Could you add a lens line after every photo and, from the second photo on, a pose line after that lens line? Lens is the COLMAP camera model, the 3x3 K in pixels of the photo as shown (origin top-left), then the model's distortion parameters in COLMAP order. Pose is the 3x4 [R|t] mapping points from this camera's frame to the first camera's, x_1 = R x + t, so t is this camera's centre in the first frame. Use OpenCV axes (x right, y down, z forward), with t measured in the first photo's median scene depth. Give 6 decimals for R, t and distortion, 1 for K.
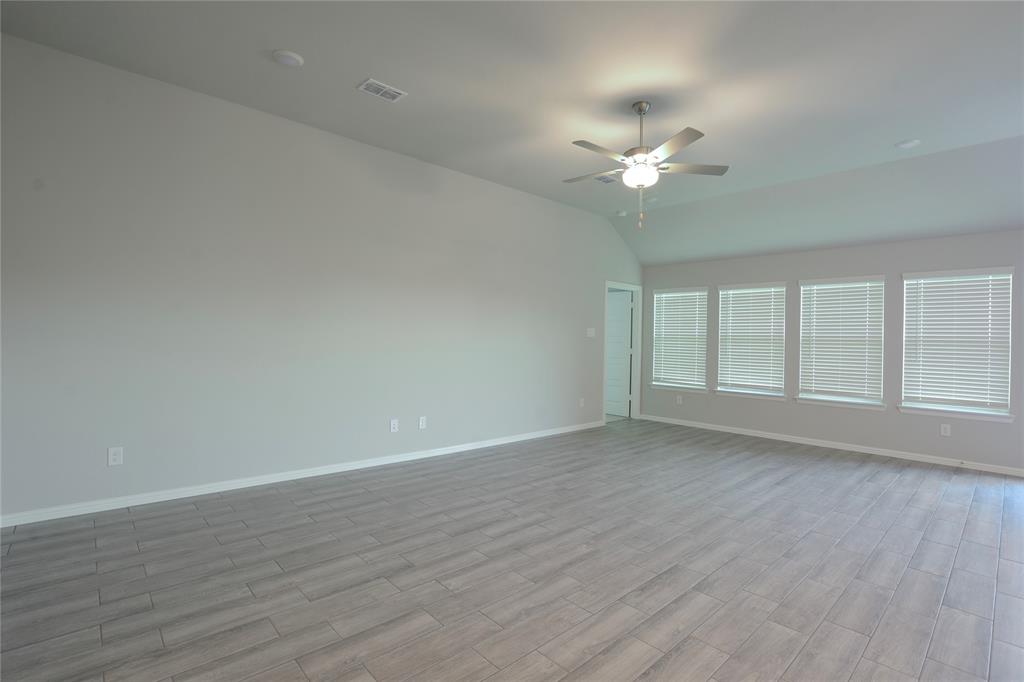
lens RADIAL K [[479.2, 0, 518.8], [0, 479.2, 341.4], [0, 0, 1]] dist [-0.001897, 0.000243]
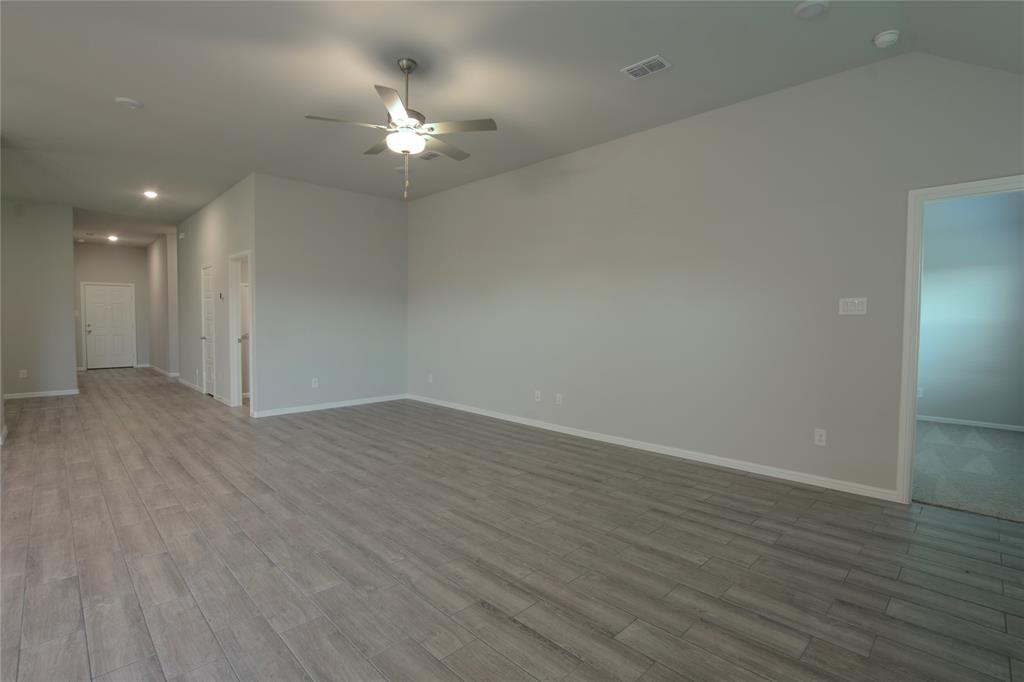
lens RADIAL K [[479.2, 0, 518.8], [0, 479.2, 341.4], [0, 0, 1]] dist [-0.001897, 0.000243]
pose [[0.012314, 0.013437, -0.999834, 1.248353], [-0.002013, 0.999908, 0.013413, 0.032665], [0.999922, 0.001848, 0.012340, 1.261327]]
